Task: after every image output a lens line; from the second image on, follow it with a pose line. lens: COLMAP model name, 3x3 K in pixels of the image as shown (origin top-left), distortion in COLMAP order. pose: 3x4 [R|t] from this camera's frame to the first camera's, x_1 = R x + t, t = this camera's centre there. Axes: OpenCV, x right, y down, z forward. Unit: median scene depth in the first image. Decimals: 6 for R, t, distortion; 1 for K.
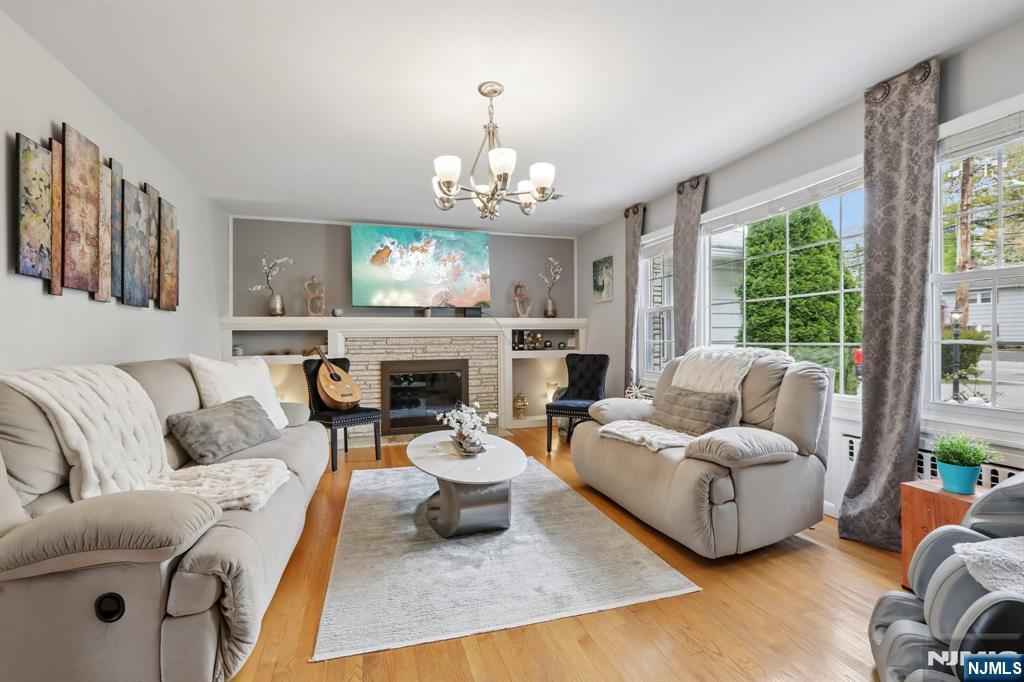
lens RADIAL K [[460.5, 0, 506.3], [0, 460.5, 337.9], [0, 0, 1]] dist [-0.003991, 0.003085]
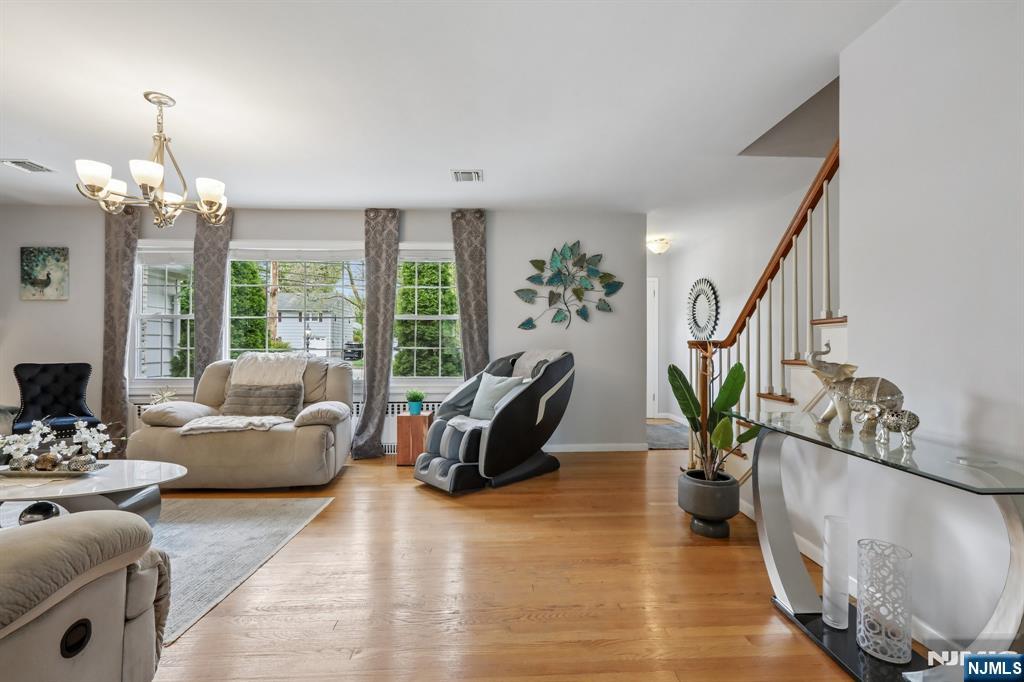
lens RADIAL K [[460.5, 0, 517.2], [0, 460.5, 343.3], [0, 0, 1]] dist [-0.003991, 0.003085]
pose [[0.247162, 0.013726, 0.968877, -0.751636], [-0.003757, 0.999906, -0.013207, 0.012190], [-0.968967, -0.000376, 0.247191, -0.023010]]
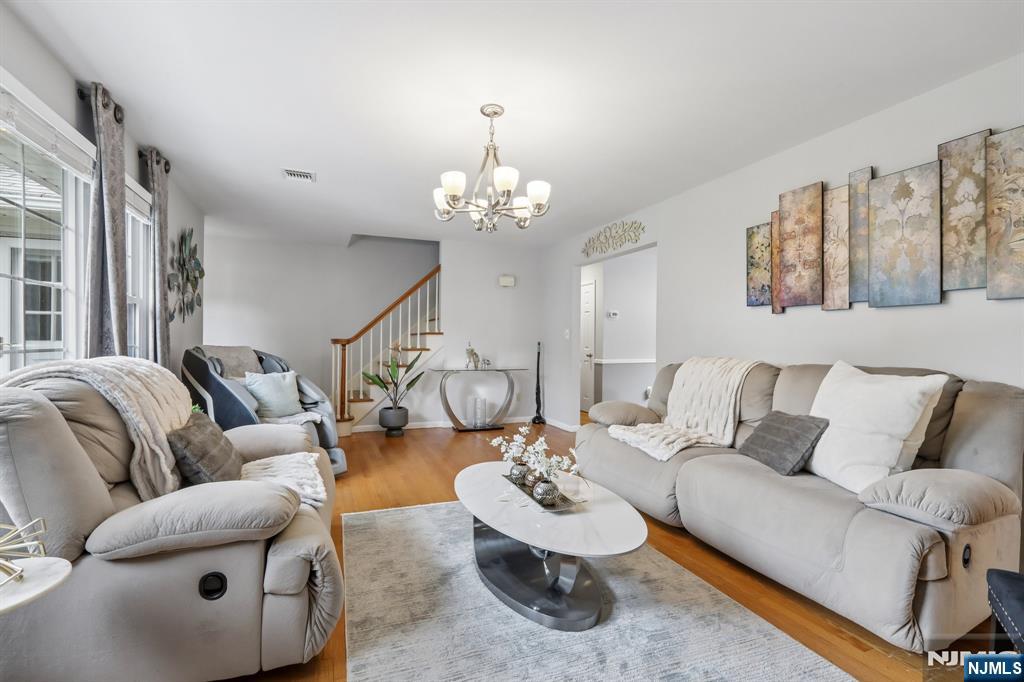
lens RADIAL K [[460.5, 0, 508.7], [0, 460.5, 340.9], [0, 0, 1]] dist [-0.003991, 0.003085]
pose [[-0.996626, -0.001201, -0.082072, 0.007486], [-0.001120, 0.999999, -0.001032, -0.002386], [0.082073, -0.000937, -0.996626, 1.867663]]
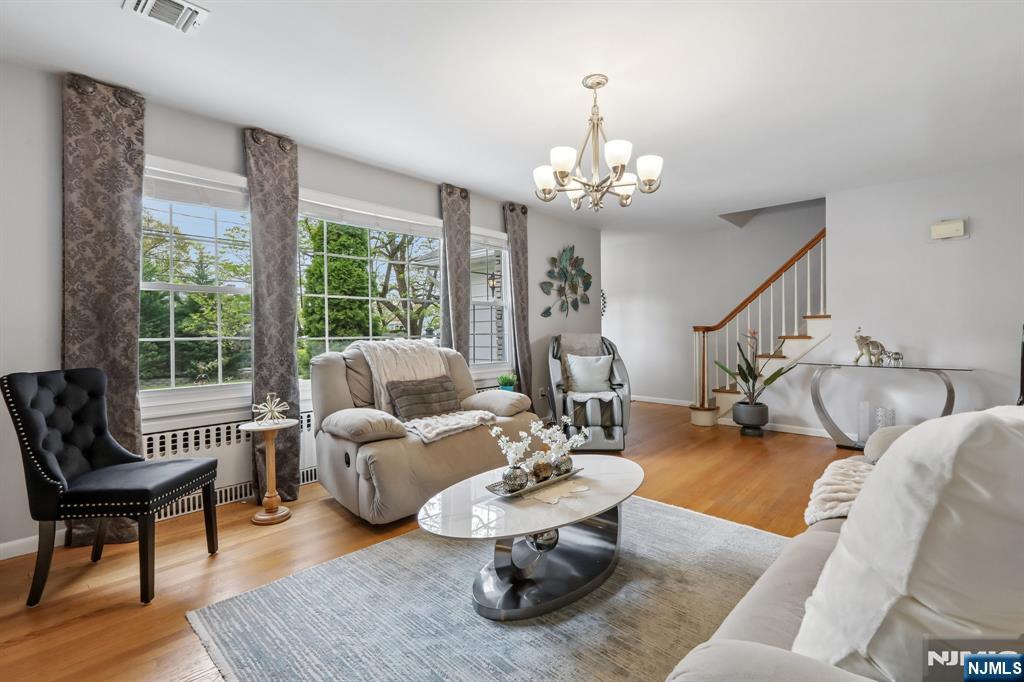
lens RADIAL K [[460.5, 0, 507.6], [0, 460.5, 340.6], [0, 0, 1]] dist [-0.003991, 0.003085]
pose [[-0.510117, -0.007078, 0.860076, -0.711644], [0.011809, 0.999814, 0.015233, 0.009011], [-0.860024, 0.017927, -0.509939, 1.526678]]
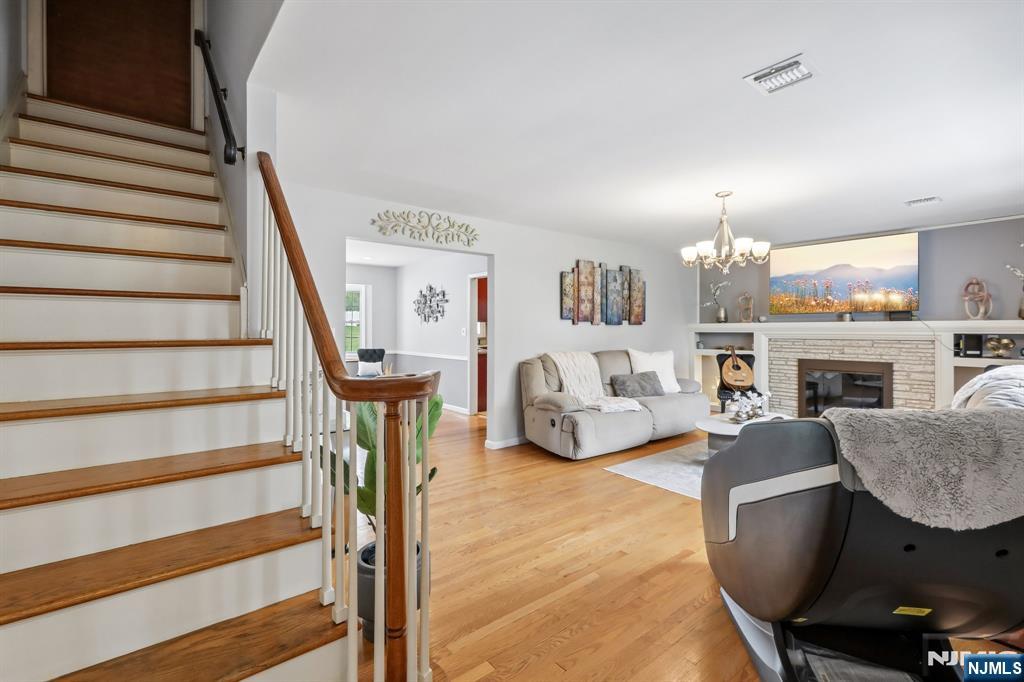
lens RADIAL K [[460.5, 0, 515.1], [0, 460.5, 332.5], [0, 0, 1]] dist [-0.003991, 0.003085]
pose [[0.377179, 0.016057, -0.926001, 1.075832], [-0.001471, 0.999859, 0.016739, -0.070707], [0.926139, -0.004952, 0.377149, -0.268710]]
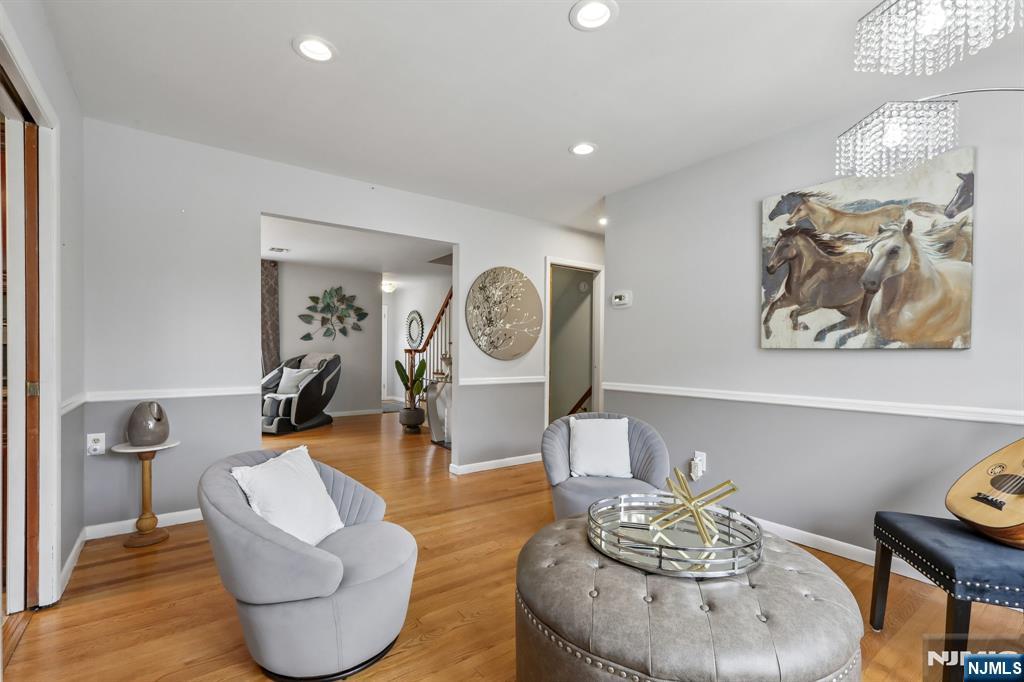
lens RADIAL K [[460.5, 0, 503.7], [0, 460.5, 357.5], [0, 0, 1]] dist [-0.003991, 0.003085]
pose [[-0.301588, -0.006504, 0.953416, -1.984774], [-0.005576, 0.999972, 0.005058, 0.017146], [-0.953422, -0.003791, -0.301616, 0.078833]]
